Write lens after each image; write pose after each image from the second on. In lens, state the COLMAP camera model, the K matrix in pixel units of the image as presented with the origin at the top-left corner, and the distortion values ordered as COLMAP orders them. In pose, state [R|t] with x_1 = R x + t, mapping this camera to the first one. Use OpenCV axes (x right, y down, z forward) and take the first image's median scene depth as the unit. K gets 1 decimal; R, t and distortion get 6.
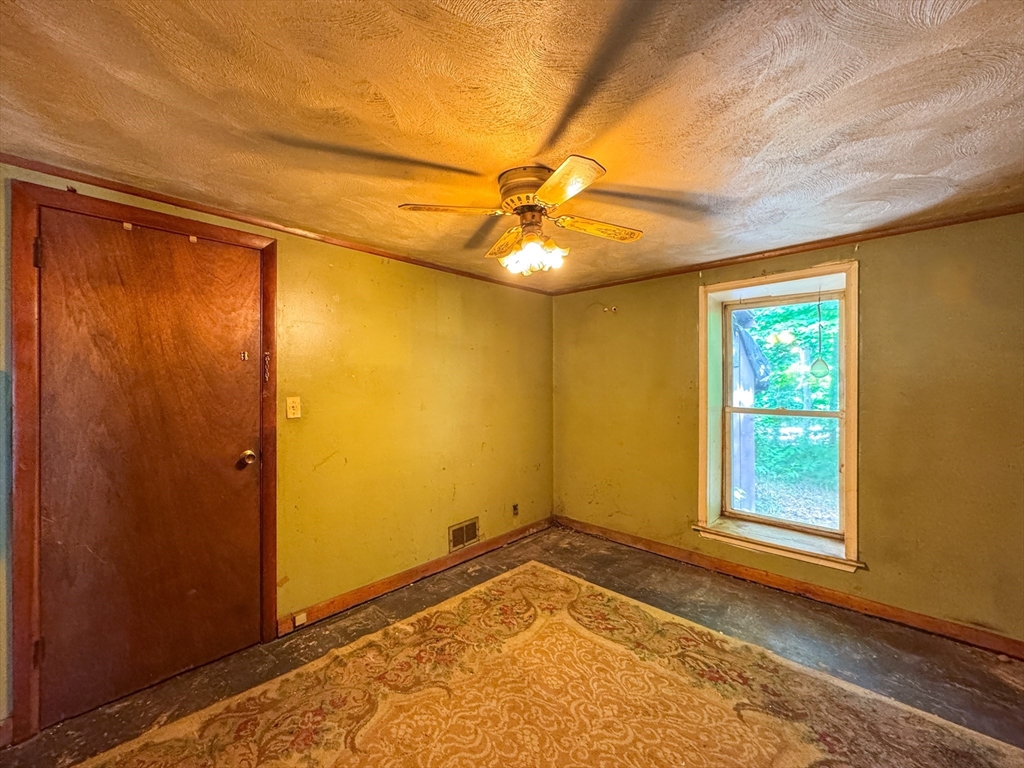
lens RADIAL K [[401.9, 0, 520.7], [0, 401.9, 380.0], [0, 0, 1]] dist [-0.002455, 0.000190]
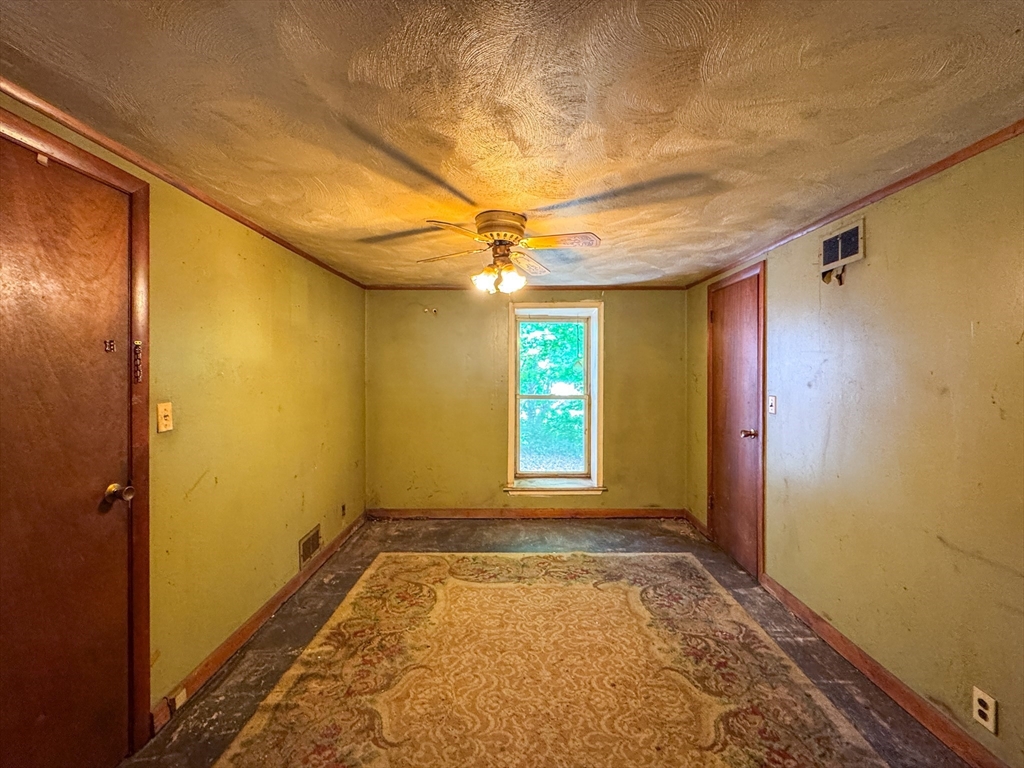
lens RADIAL K [[409.2, 0, 504.6], [0, 409.2, 370.1], [0, 0, 1]] dist [-0.001697, -0.000003]
pose [[0.746098, 0.004355, 0.665822, -0.592857], [-0.006099, 0.999981, 0.000294, -0.021170], [-0.665808, -0.004280, 0.746110, 0.030024]]
